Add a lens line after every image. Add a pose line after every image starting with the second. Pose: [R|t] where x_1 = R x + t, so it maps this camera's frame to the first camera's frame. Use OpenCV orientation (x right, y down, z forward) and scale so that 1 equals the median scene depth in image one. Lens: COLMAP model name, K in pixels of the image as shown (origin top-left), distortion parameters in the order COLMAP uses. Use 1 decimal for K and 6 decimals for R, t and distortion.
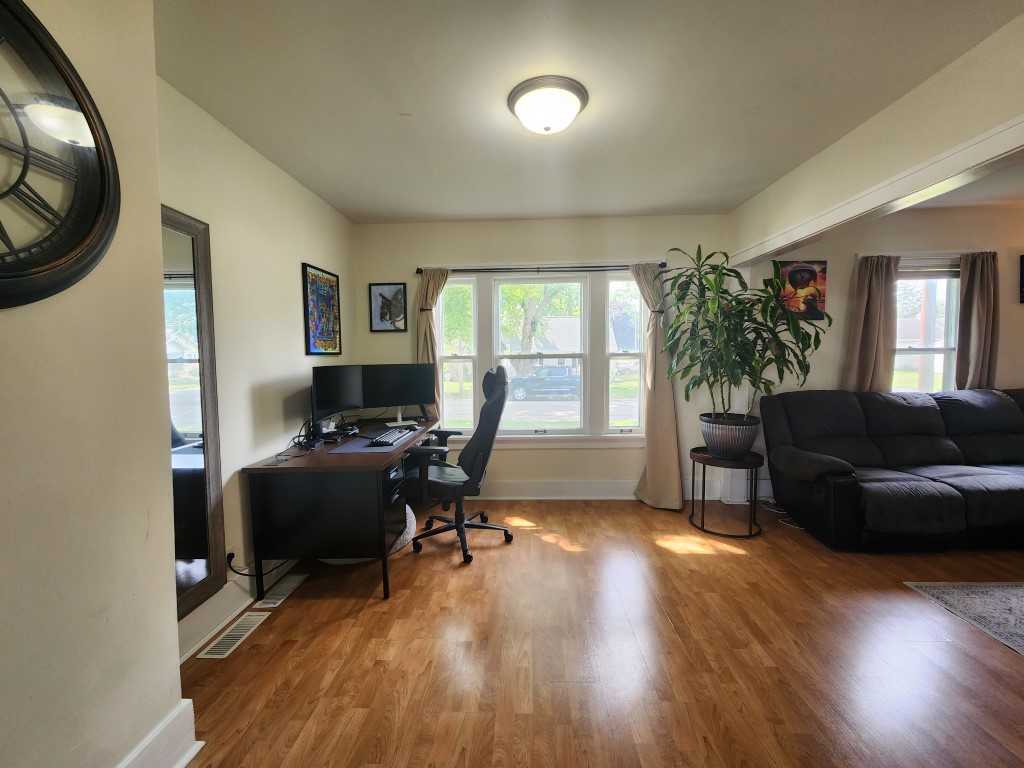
lens RADIAL K [[415.8, 0, 513.7], [0, 415.8, 383.8], [0, 0, 1]] dist [0.000369, -0.002273]
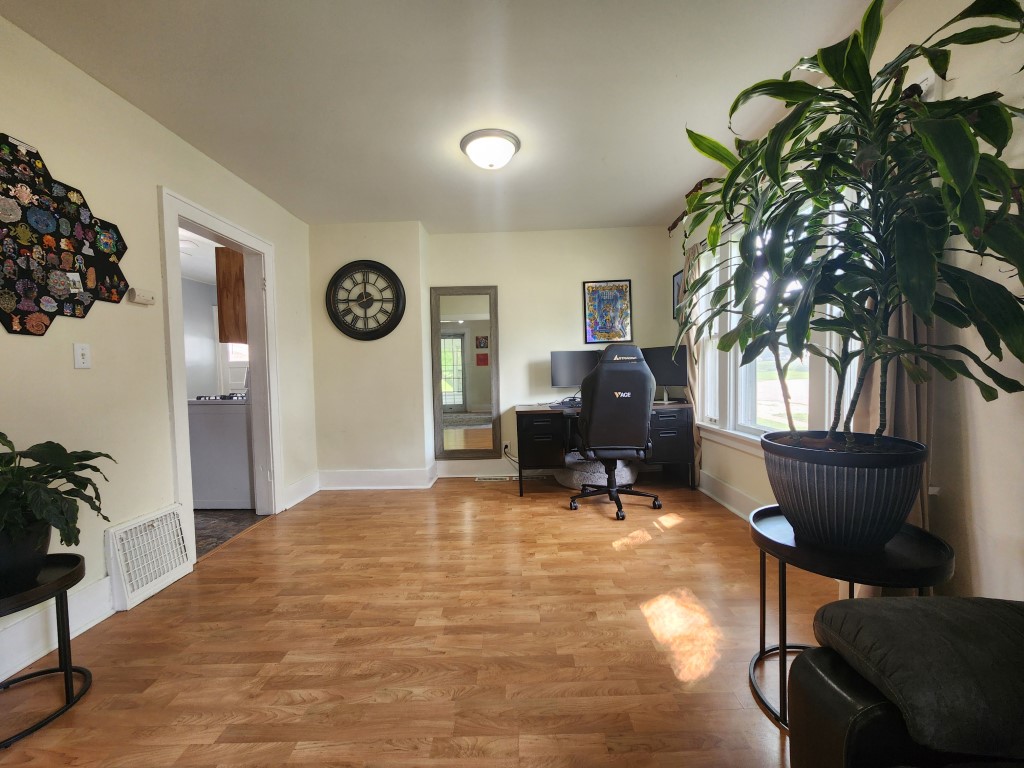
lens RADIAL K [[404.5, 0, 512.0], [0, 404.5, 384.0], [0, 0, 1]] dist [0.000937, -0.000071]
pose [[0.048799, 0.056847, -0.997190, 1.072420], [-0.028417, 0.998054, 0.055506, 0.001550], [0.998404, 0.025629, 0.050320, 0.774039]]
